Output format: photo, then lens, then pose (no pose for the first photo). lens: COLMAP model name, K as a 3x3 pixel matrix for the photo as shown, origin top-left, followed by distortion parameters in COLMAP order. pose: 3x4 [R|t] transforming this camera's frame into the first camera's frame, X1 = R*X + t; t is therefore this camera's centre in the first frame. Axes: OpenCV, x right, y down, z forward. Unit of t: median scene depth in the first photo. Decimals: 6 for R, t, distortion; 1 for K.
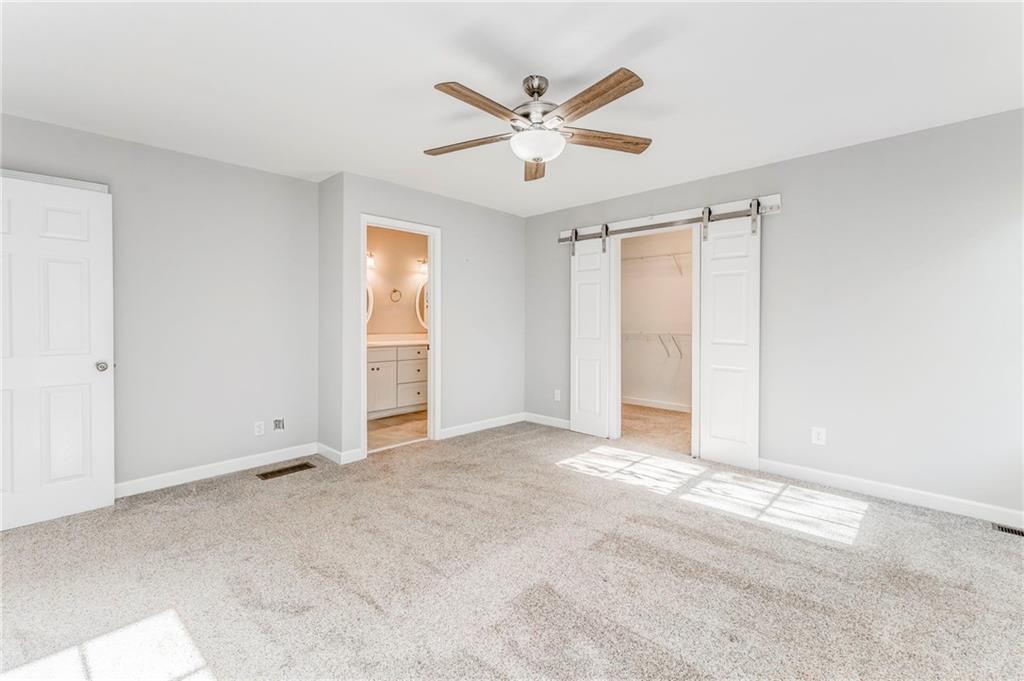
lens RADIAL K [[438.4, 0, 499.7], [0, 438.4, 334.0], [0, 0, 1]] dist [0.005823, 0.000066]
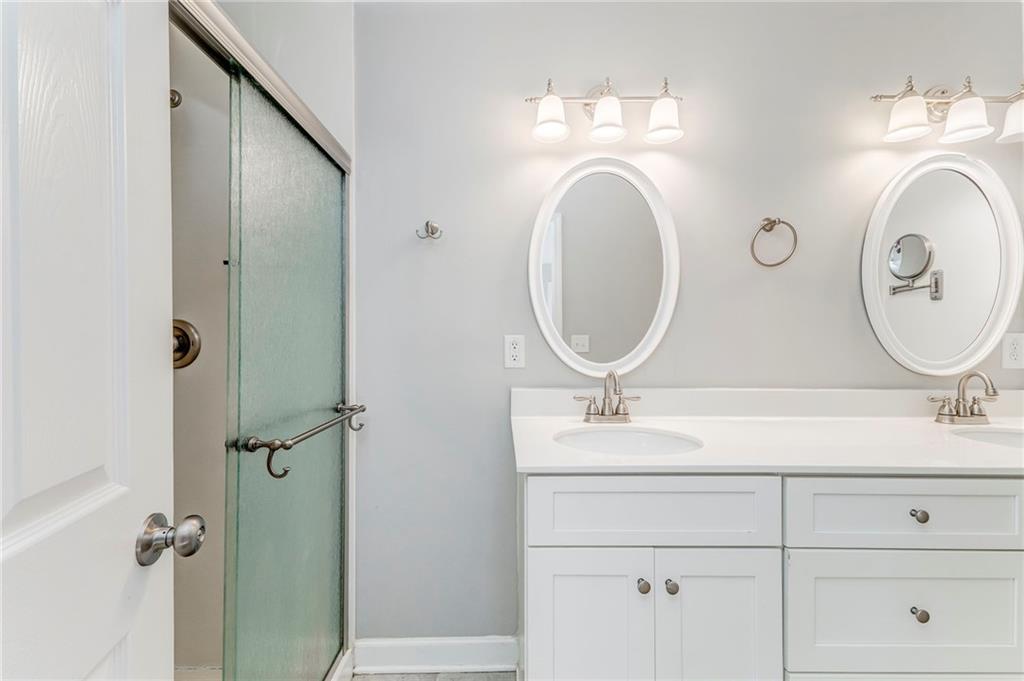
lens RADIAL K [[438.4, 0, 499.7], [0, 438.4, 334.0], [0, 0, 1]] dist [0.005823, 0.000066]
pose [[0.701957, -0.005076, -0.712202, -0.174833], [-0.005306, 0.999910, -0.012356, -0.030508], [0.712200, 0.012452, 0.701866, 0.740282]]
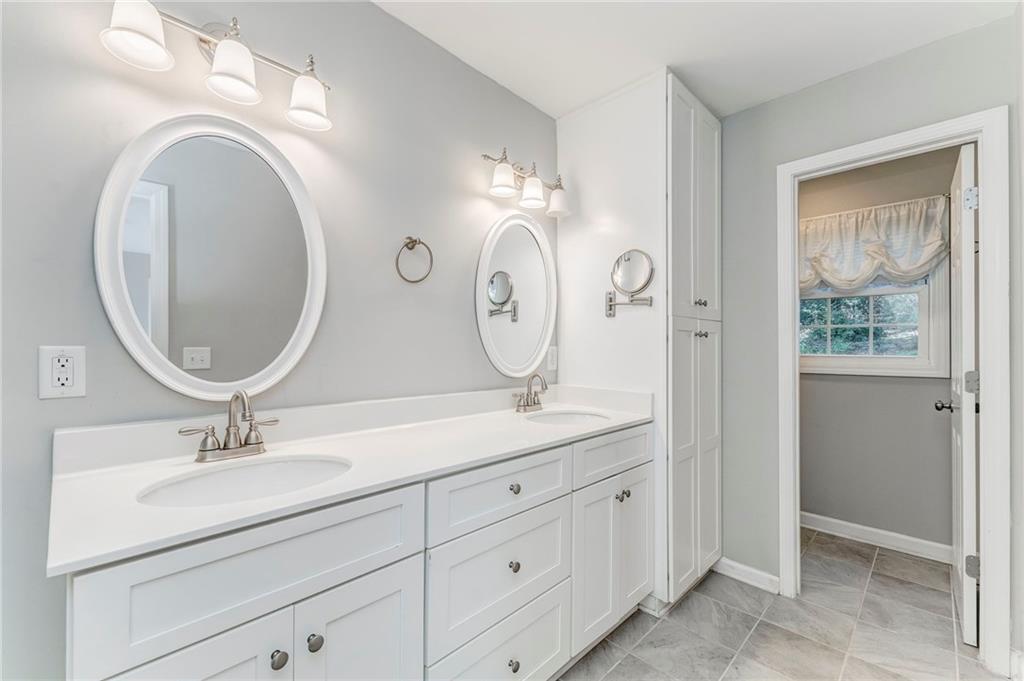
lens RADIAL K [[432.0, 0, 512.4], [0, 432.0, 343.7], [0, 0, 1]] dist [0.008043, -0.000059]
pose [[0.999962, -0.002521, 0.008363, -0.186856], [0.002698, 0.999771, -0.021207, -0.029869], [-0.008308, 0.021229, 0.999740, 0.764954]]
